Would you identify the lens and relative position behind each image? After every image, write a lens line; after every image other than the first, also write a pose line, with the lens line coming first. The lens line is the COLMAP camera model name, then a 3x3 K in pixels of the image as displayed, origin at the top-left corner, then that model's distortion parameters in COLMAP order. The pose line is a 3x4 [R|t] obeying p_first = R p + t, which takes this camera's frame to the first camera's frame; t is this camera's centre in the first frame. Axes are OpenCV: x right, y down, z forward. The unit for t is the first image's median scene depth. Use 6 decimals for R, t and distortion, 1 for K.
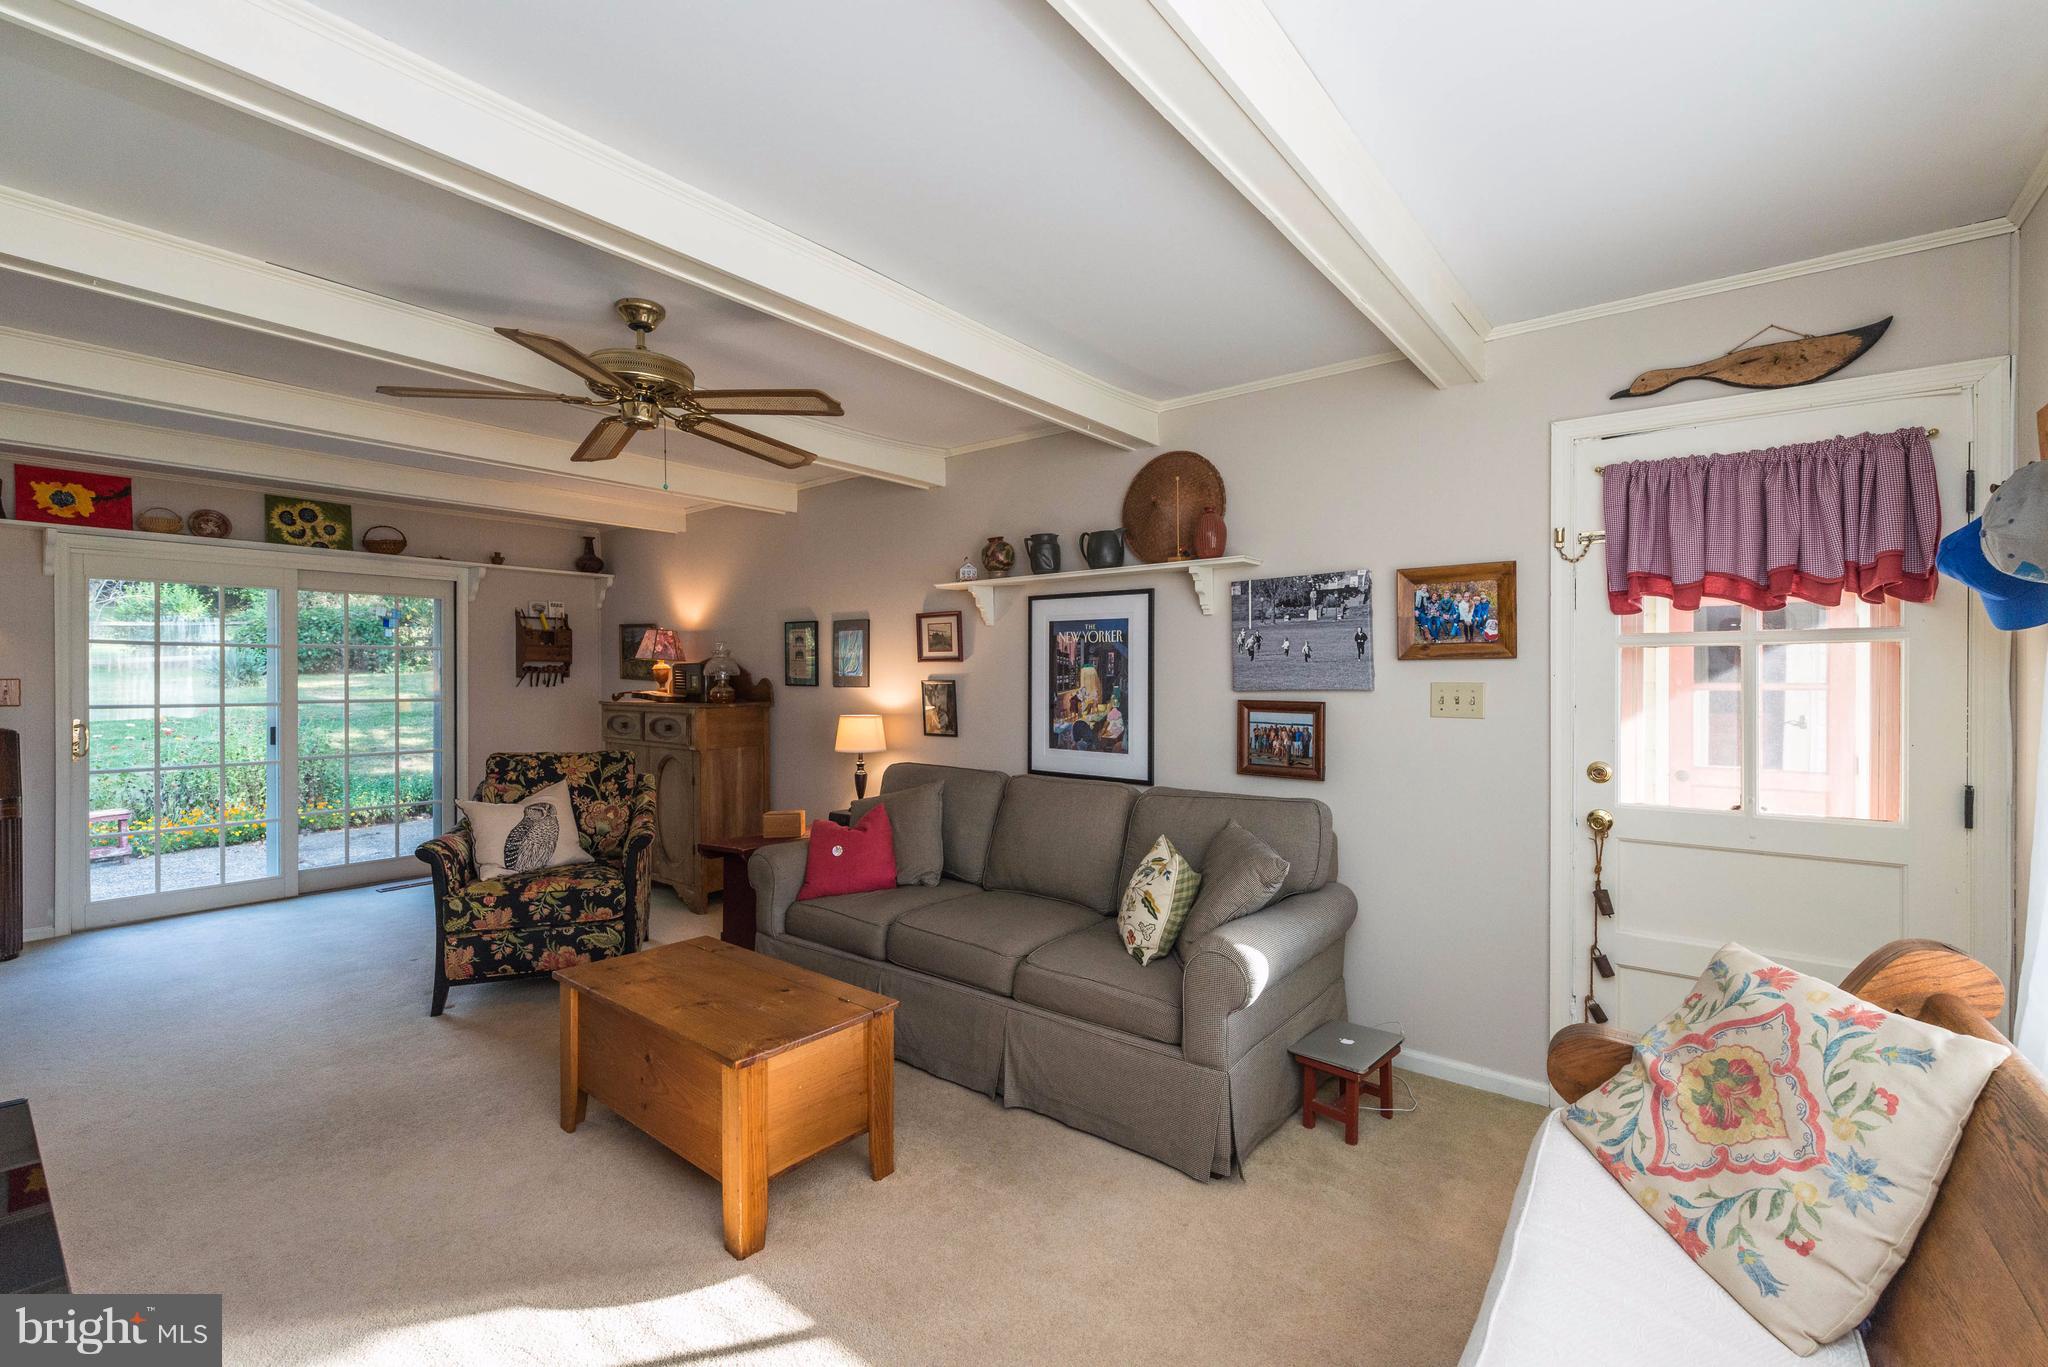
lens RADIAL K [[883.4, 0, 1023.3], [0, 883.4, 683.9], [0, 0, 1]] dist [-0.003346, 0.000295]
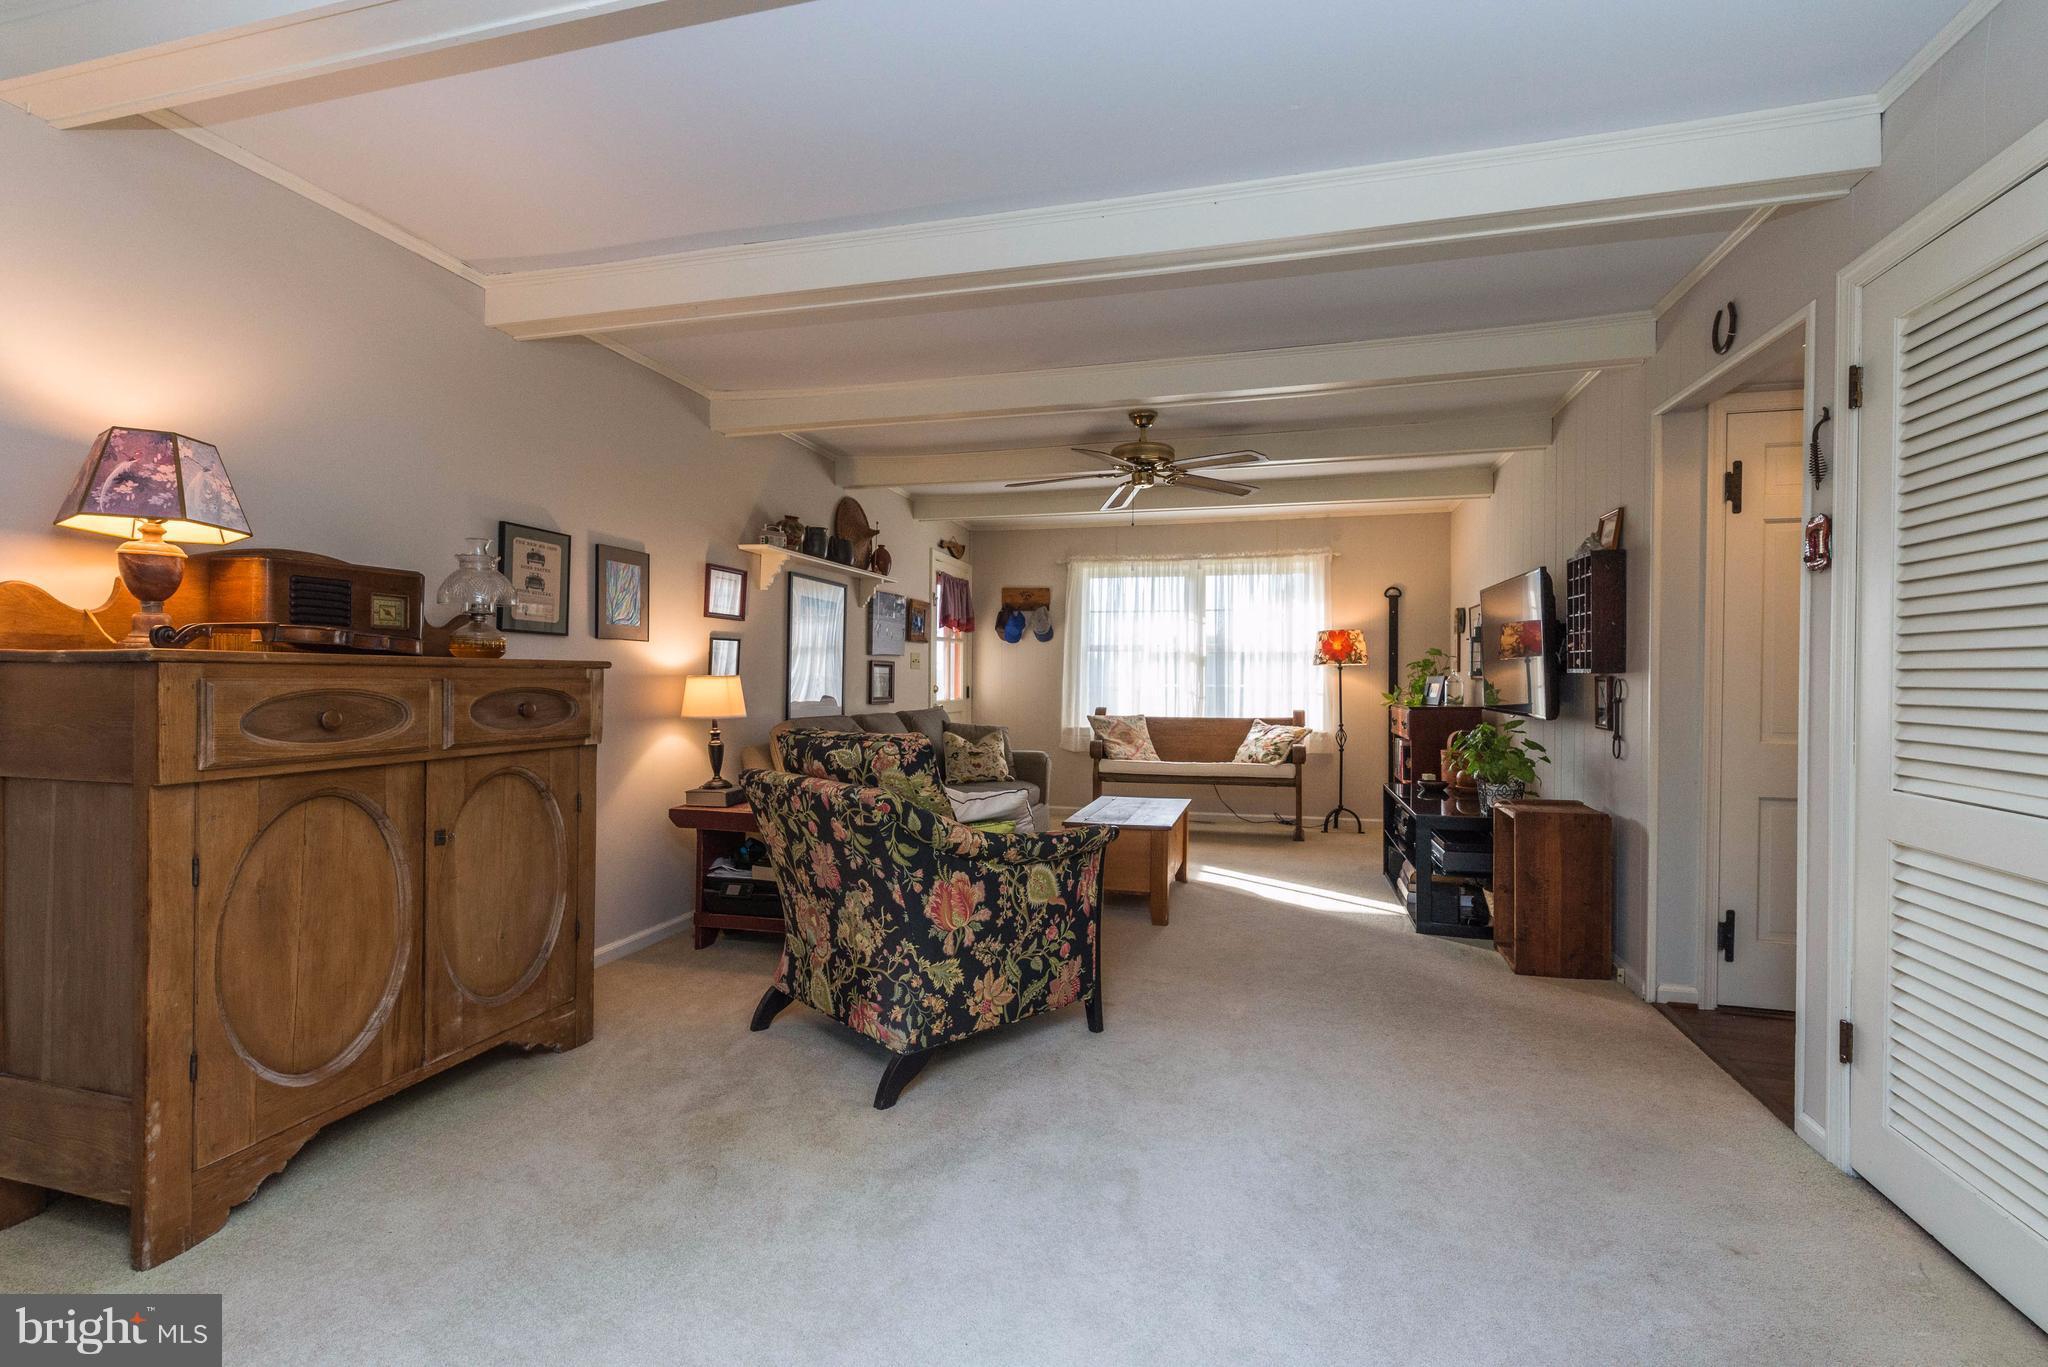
lens RADIAL K [[883.4, 0, 1028.6], [0, 883.4, 678.5], [0, 0, 1]] dist [-0.003346, 0.000295]
pose [[-0.398303, -0.006258, 0.917233, -1.017226], [-0.002201, 0.999980, 0.005867, 0.030605], [-0.917251, 0.000318, -0.398309, 0.994958]]
